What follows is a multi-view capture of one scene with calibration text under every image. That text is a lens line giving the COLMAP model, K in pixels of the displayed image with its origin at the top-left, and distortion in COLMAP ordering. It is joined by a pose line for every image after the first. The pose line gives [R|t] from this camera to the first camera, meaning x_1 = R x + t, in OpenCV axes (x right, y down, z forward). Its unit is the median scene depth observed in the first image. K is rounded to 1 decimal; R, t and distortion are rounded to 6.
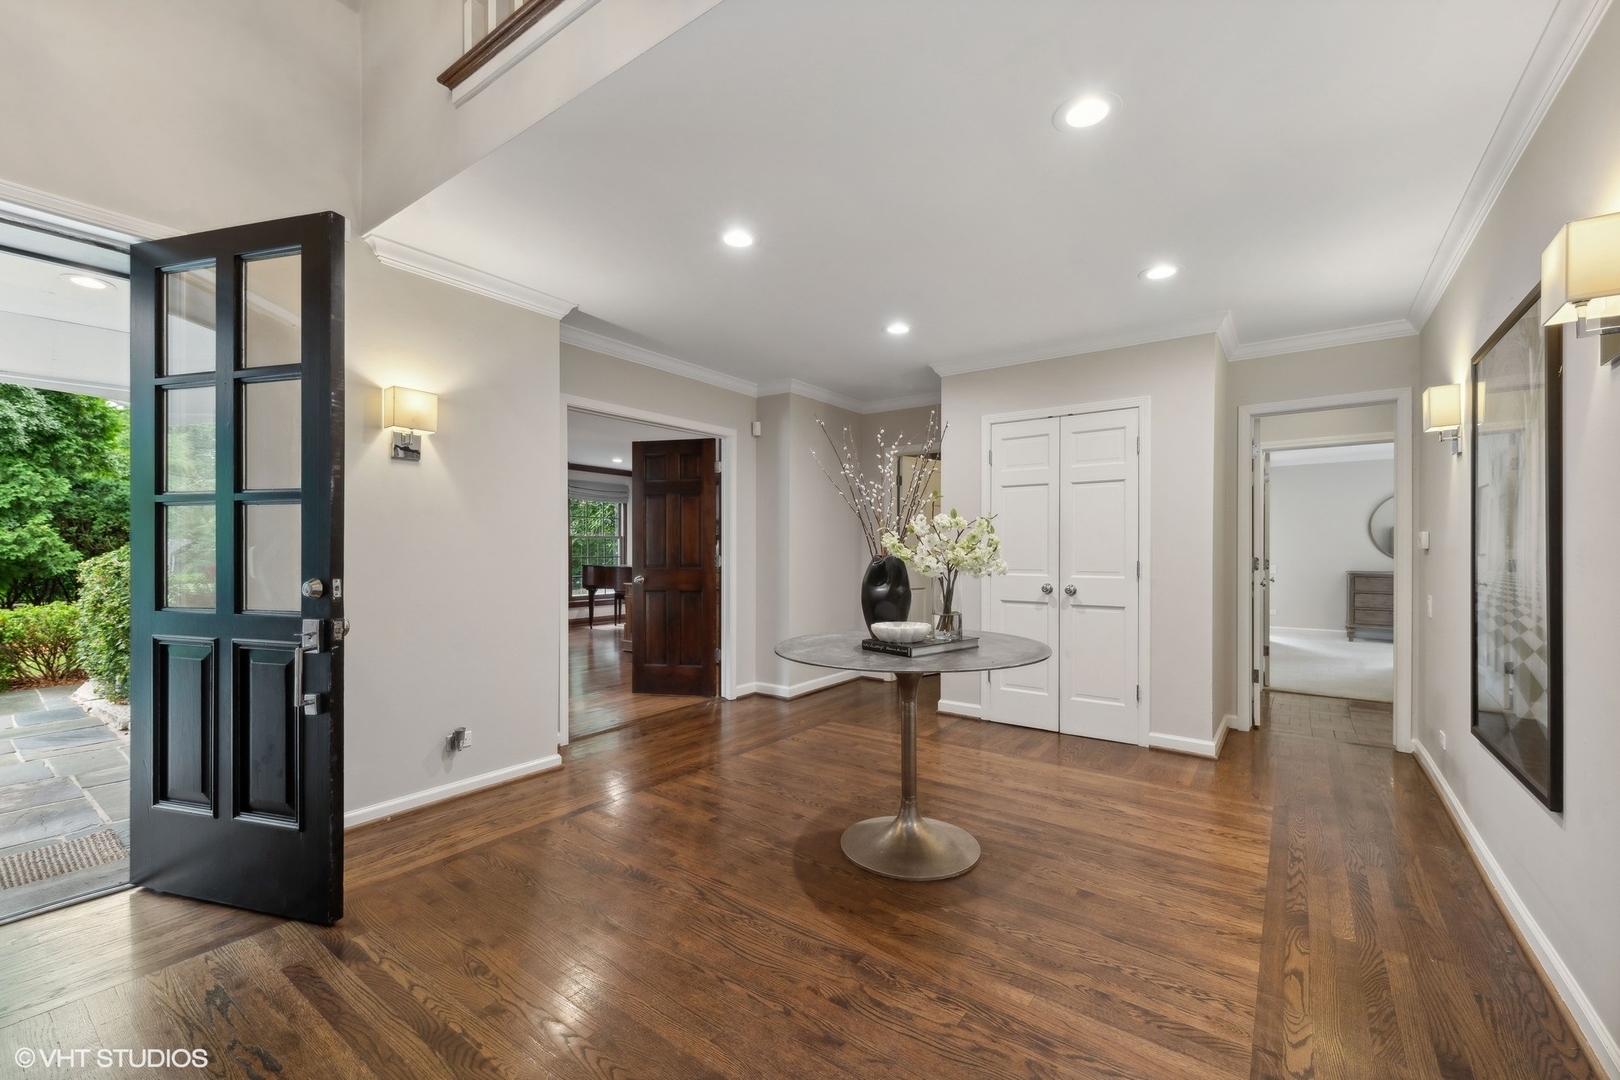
lens RADIAL K [[664.0, 0, 816.9], [0, 664.0, 549.8], [0, 0, 1]] dist [0.005725, -0.000395]
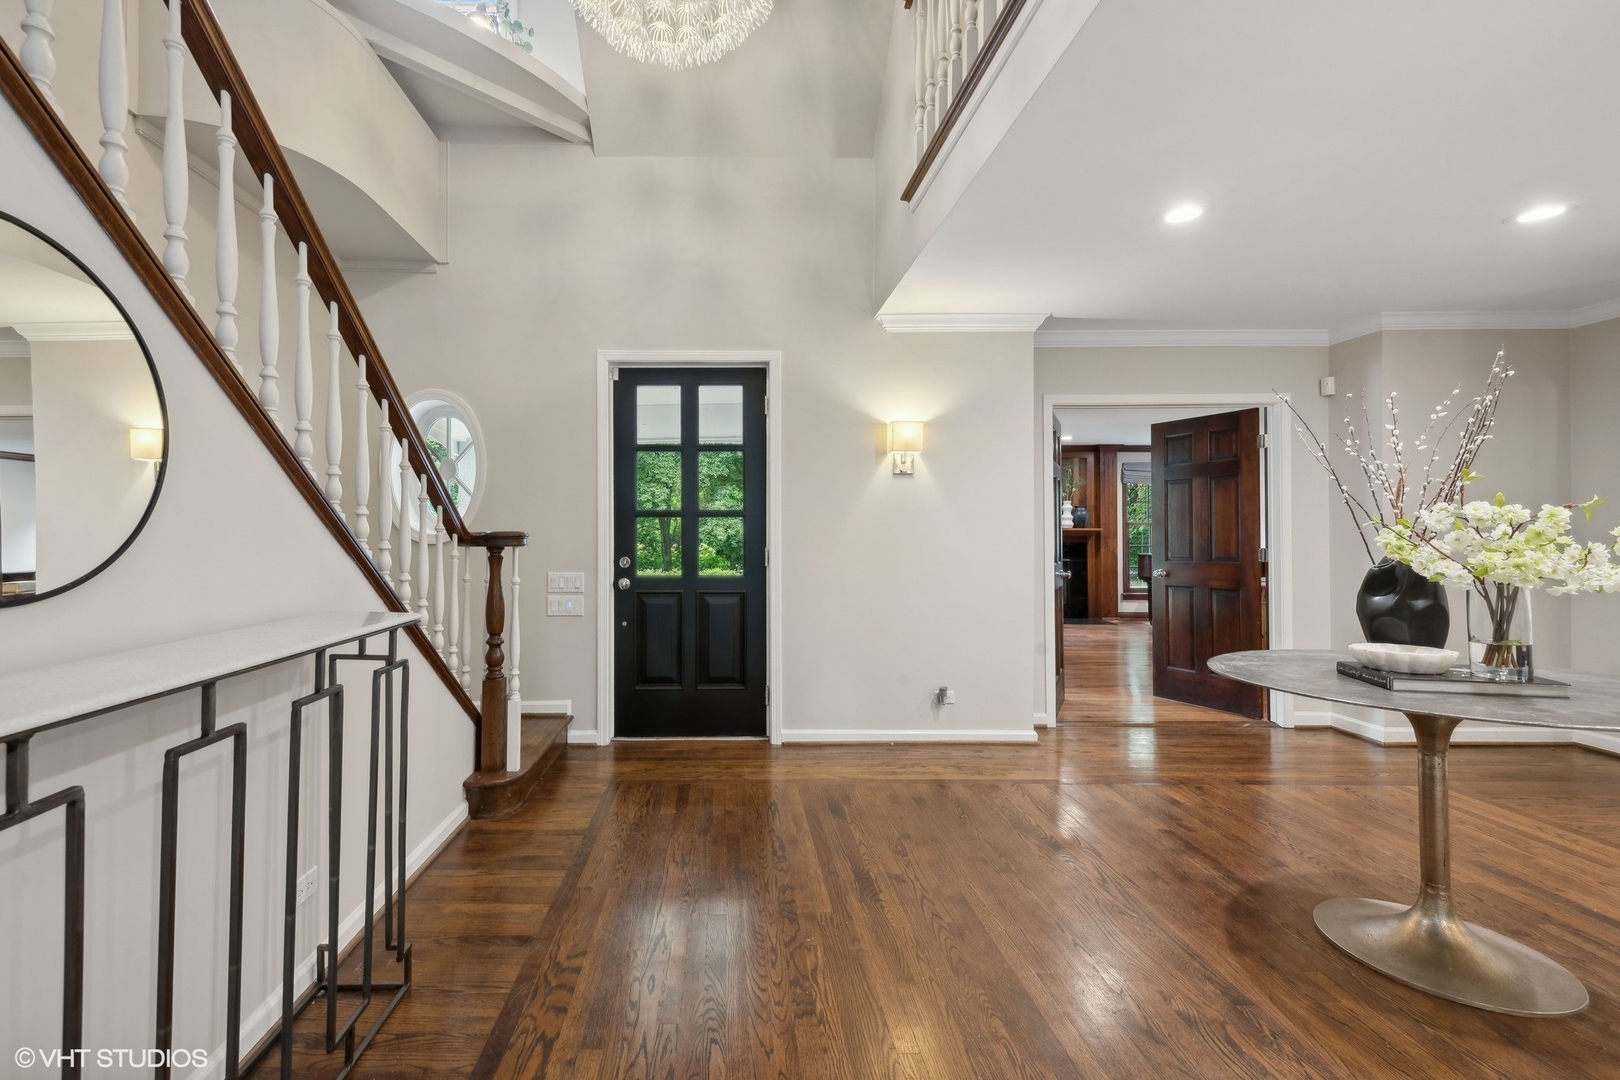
lens RADIAL K [[678.2, 0, 722.2], [0, 678.2, 525.1], [0, 0, 1]] dist [-0.000767, -0.001080]
pose [[0.585649, -0.011631, -0.810481, 0.260336], [0.000222, 0.999899, -0.014188, -0.016012], [0.810565, 0.008129, 0.585593, -0.077994]]
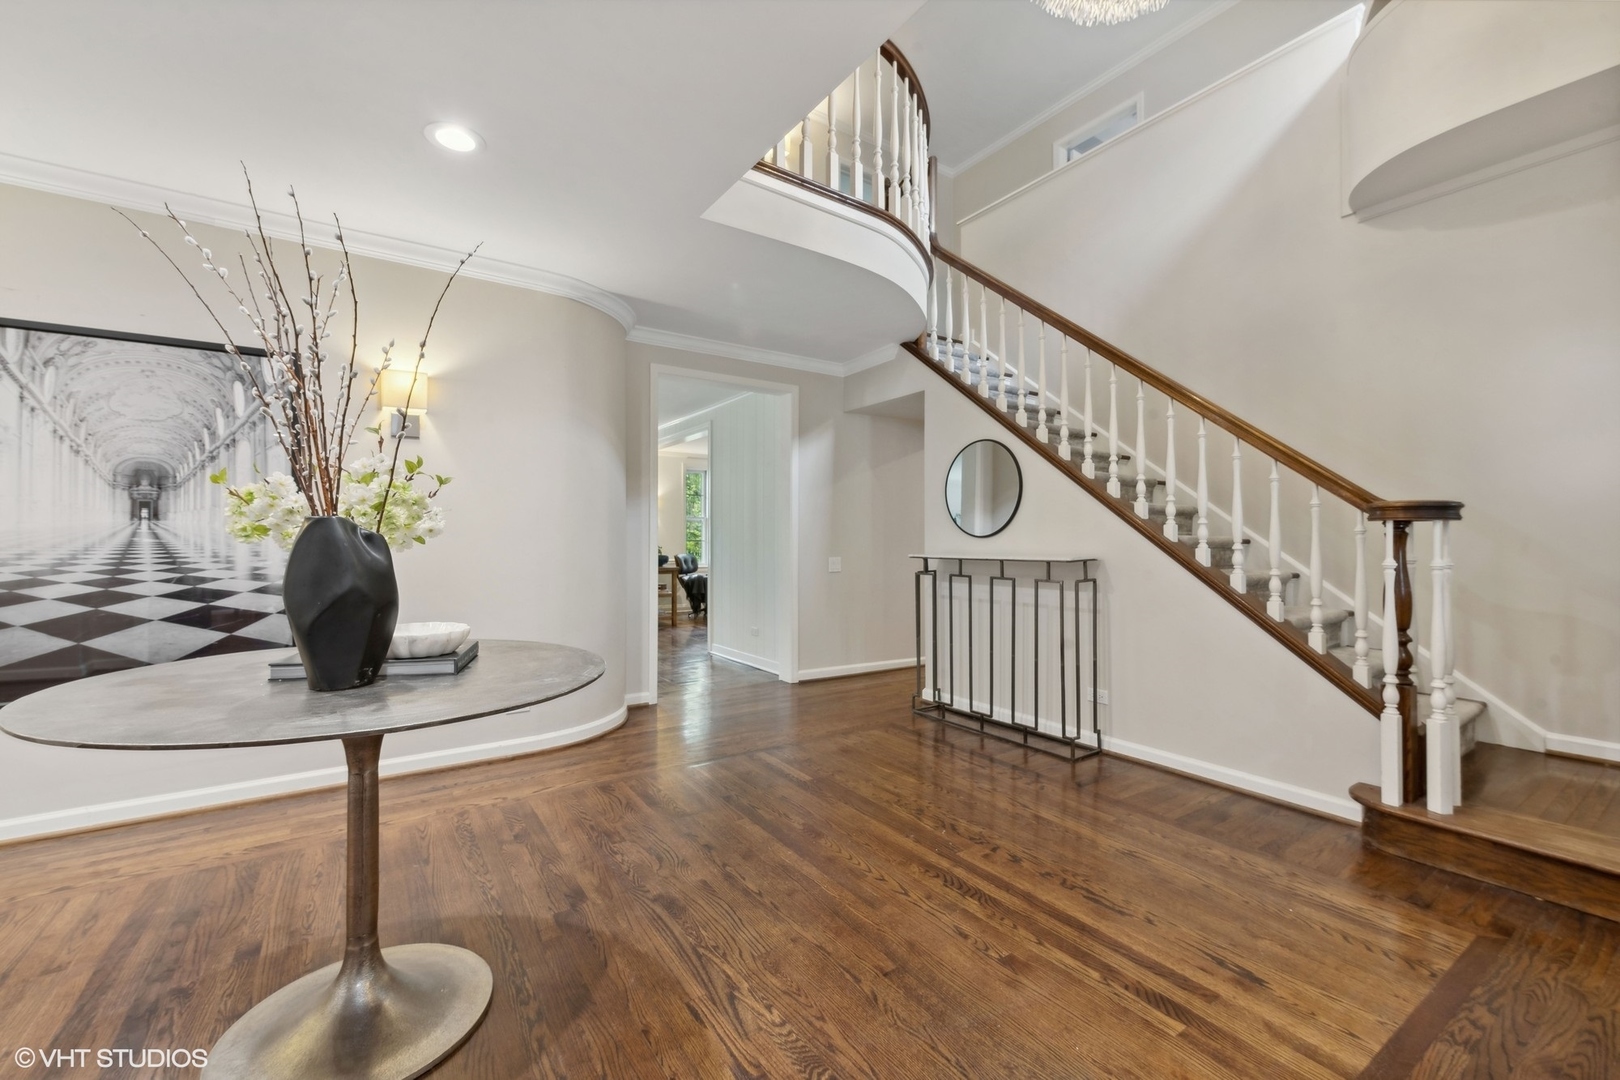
lens RADIAL K [[664.0, 0, 796.6], [0, 664.0, 542.2], [0, 0, 1]] dist [0.005725, -0.000395]
pose [[-0.933658, 0.004620, 0.358136, -0.376662], [0.001198, 0.999951, -0.009777, 0.034101], [-0.358164, -0.008699, -0.933618, 1.253957]]
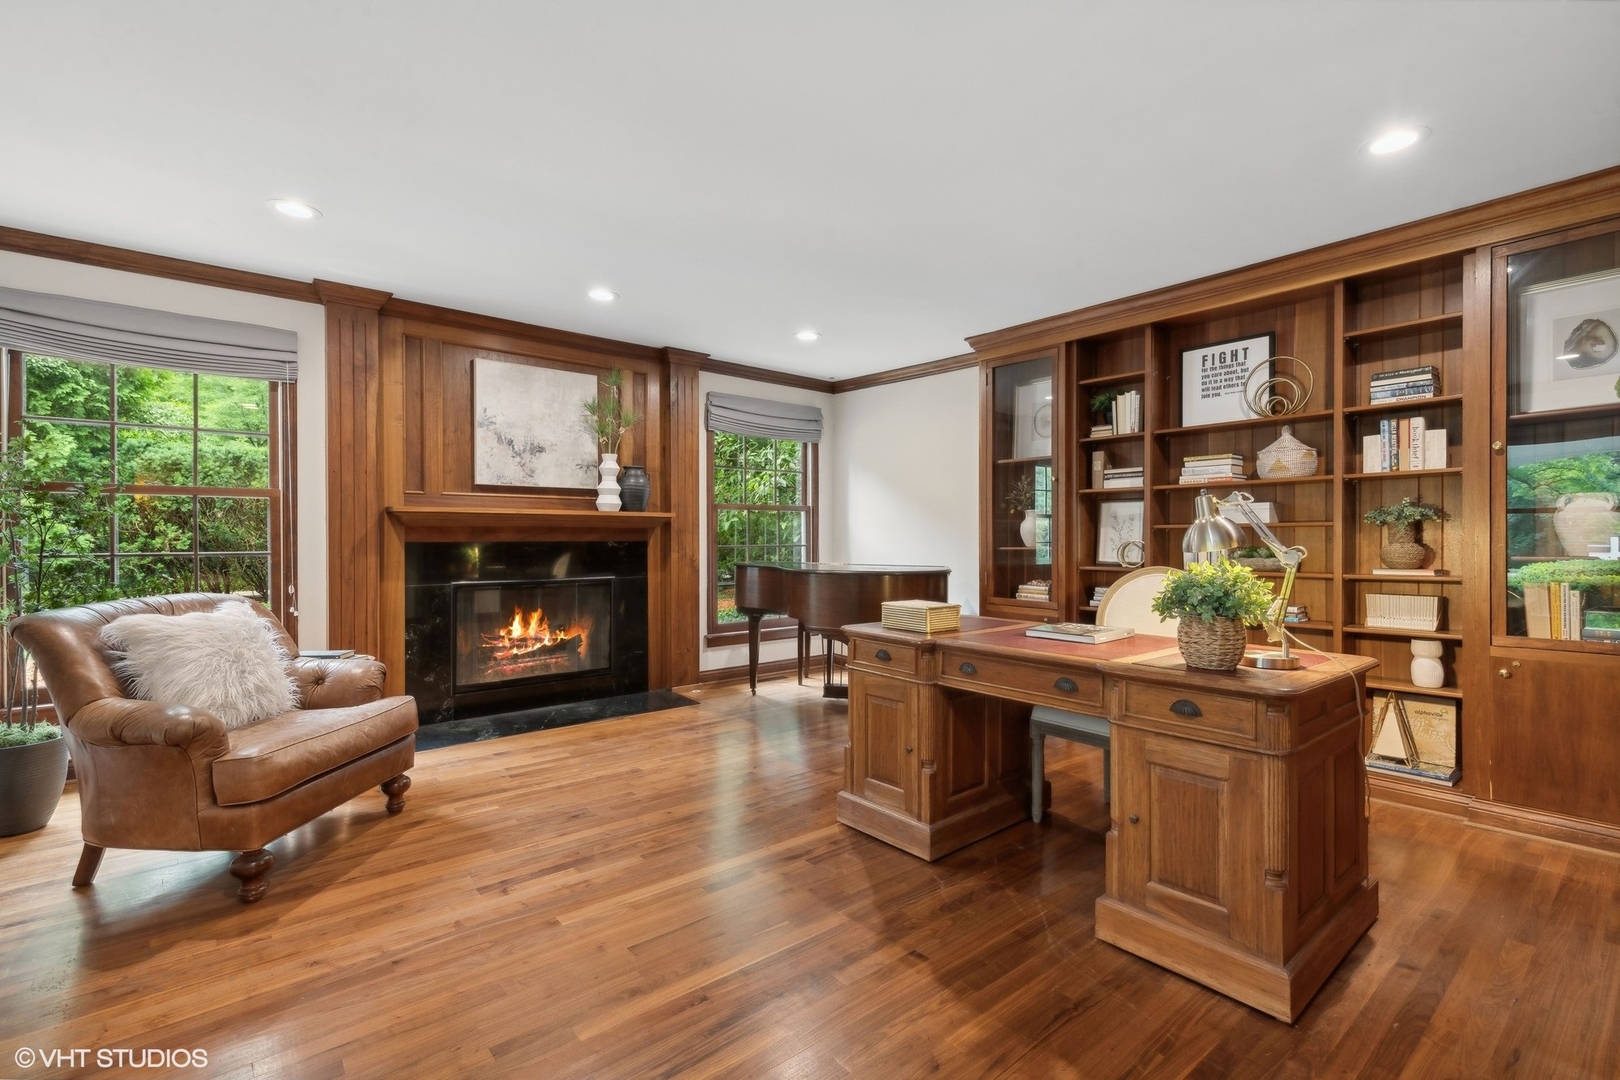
lens RADIAL K [[742.8, 0, 807.6], [0, 742.8, 538.7], [0, 0, 1]] dist [-0.000383, -0.000014]
pose [[0.967533, 0.000186, -0.252745, -0.607416], [0.001473, 0.999979, 0.006374, 0.008044], [0.252741, -0.006539, 0.967512, 1.792922]]
